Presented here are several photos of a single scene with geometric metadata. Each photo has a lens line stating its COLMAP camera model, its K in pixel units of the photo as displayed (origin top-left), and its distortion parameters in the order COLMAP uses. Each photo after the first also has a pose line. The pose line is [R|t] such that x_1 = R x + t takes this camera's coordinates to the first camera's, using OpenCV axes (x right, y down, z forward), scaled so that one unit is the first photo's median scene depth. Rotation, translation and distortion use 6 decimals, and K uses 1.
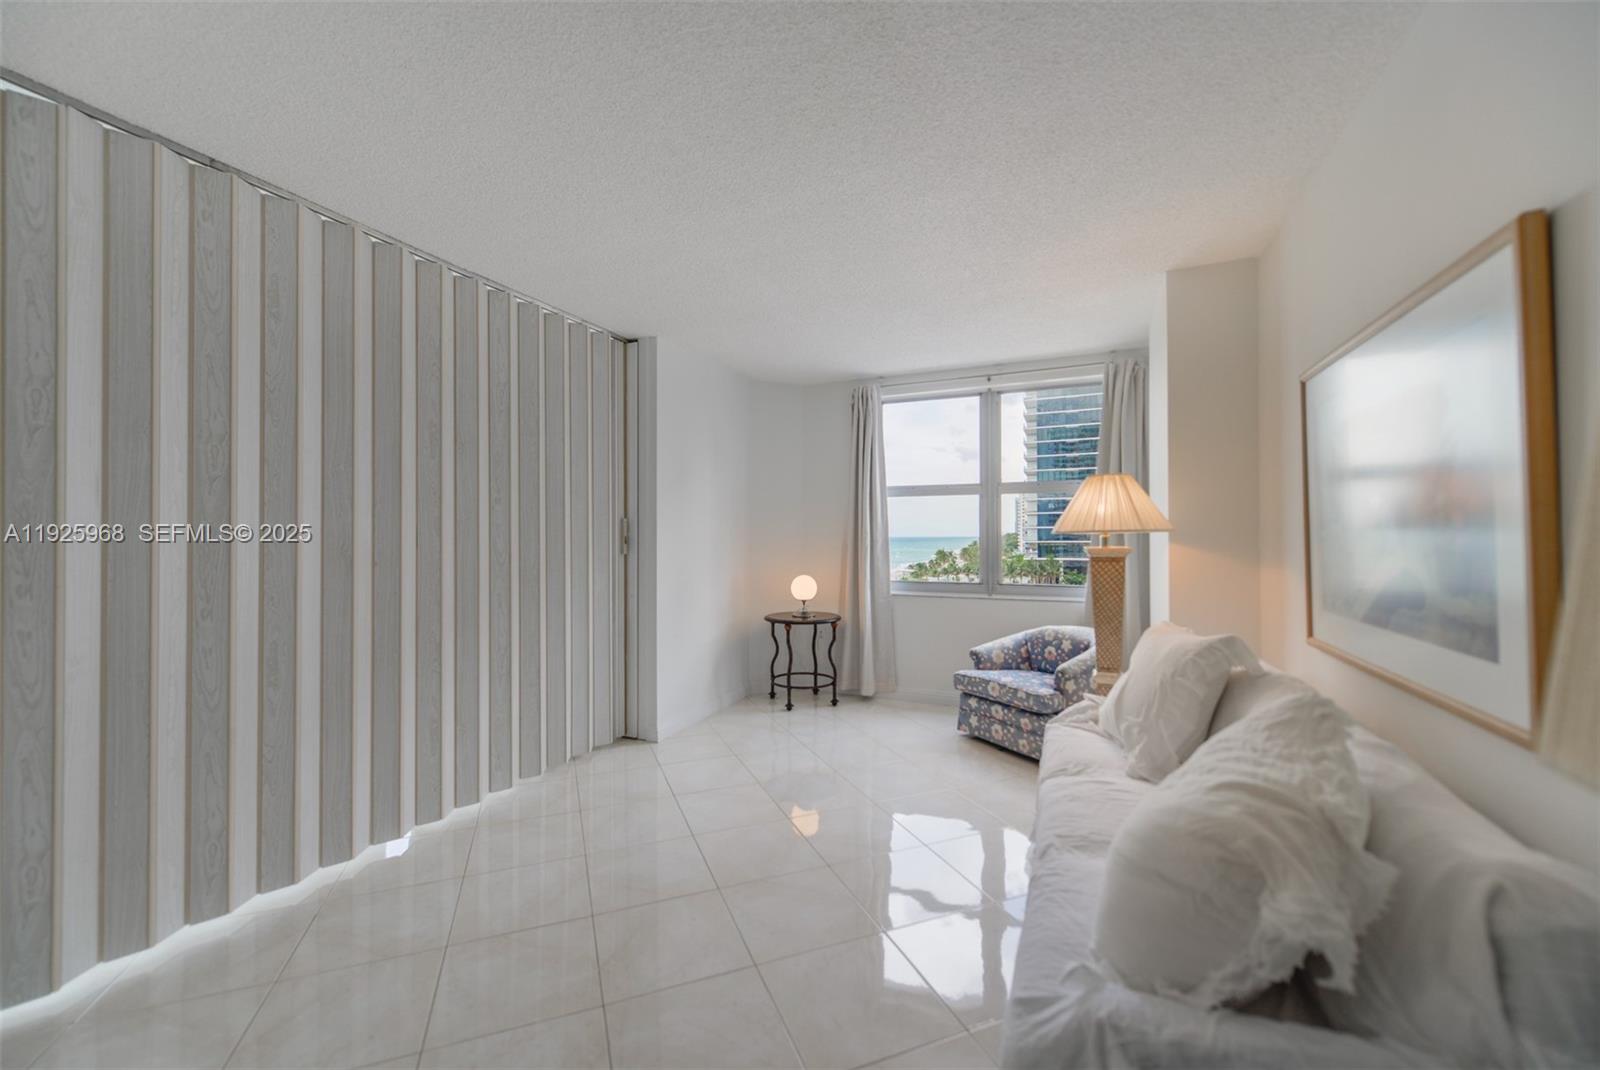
lens RADIAL K [[635.9, 0, 780.7], [0, 635.9, 528.7], [0, 0, 1]] dist [0.000931, -0.003814]
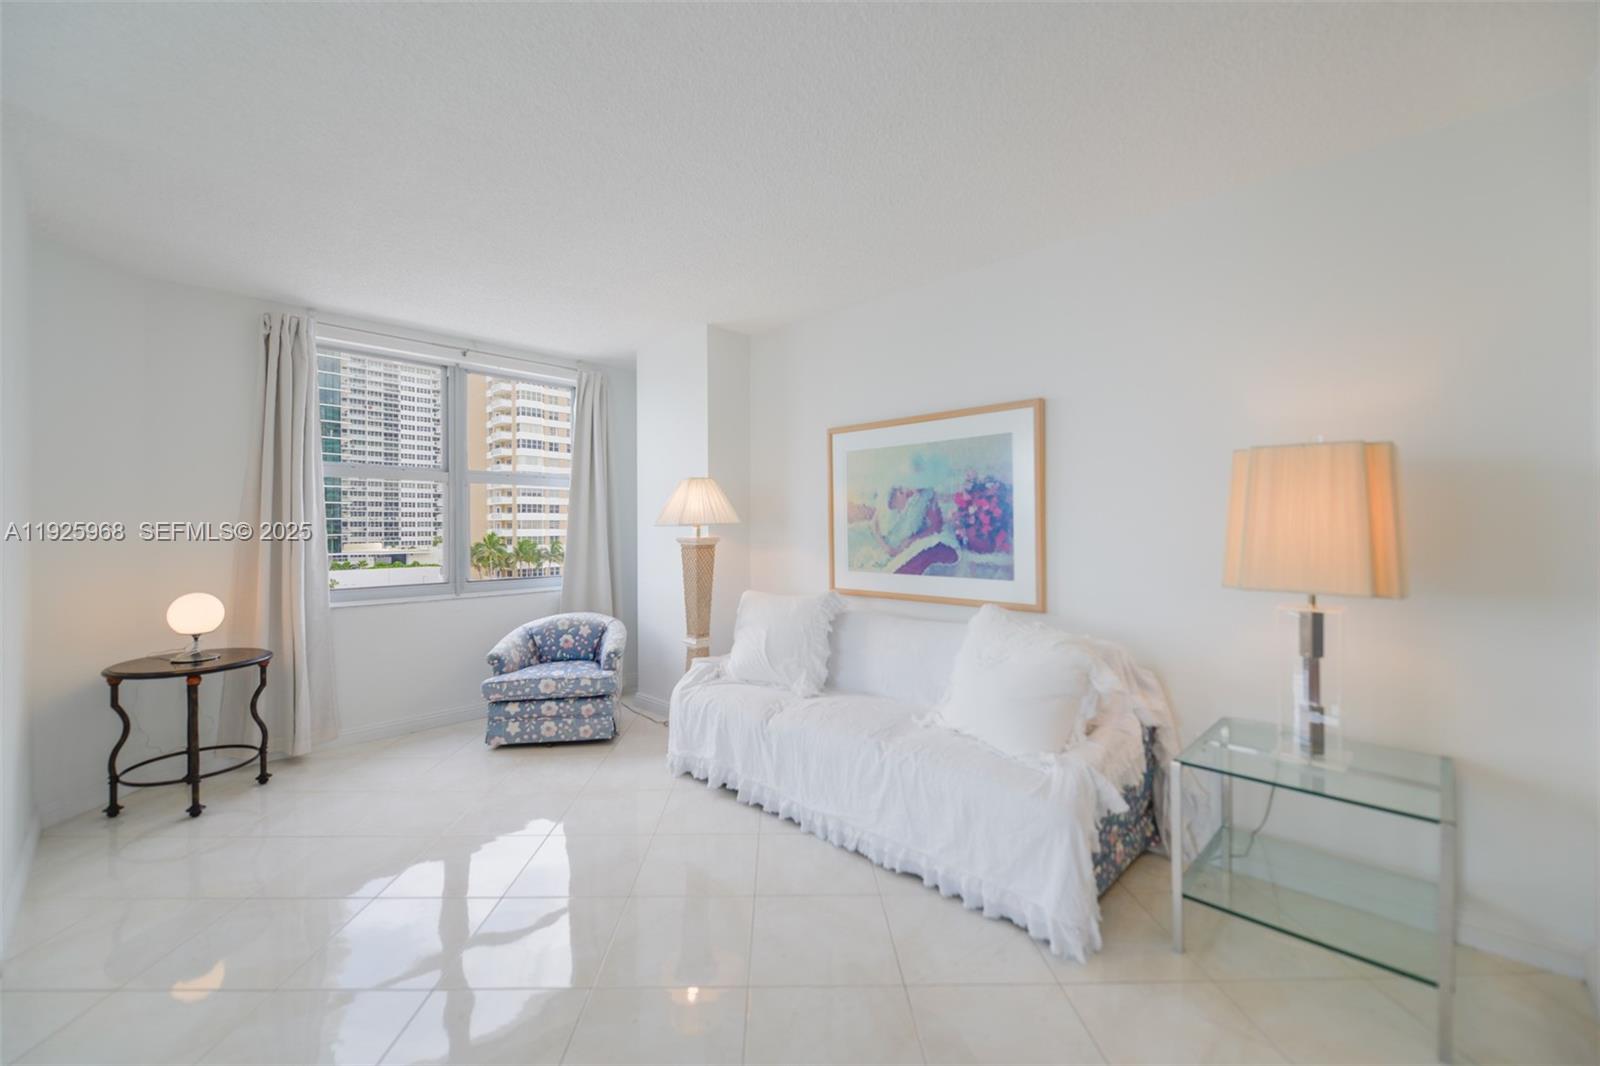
lens RADIAL K [[636.1, 0, 795.5], [0, 636.1, 527.1], [0, 0, 1]] dist [-0.001948, -0.000073]
pose [[0.326242, -0.000176, 0.945286, -0.429143], [-0.008225, 0.999962, 0.003024, 0.003066], [-0.945250, -0.008761, 0.326228, 0.305001]]
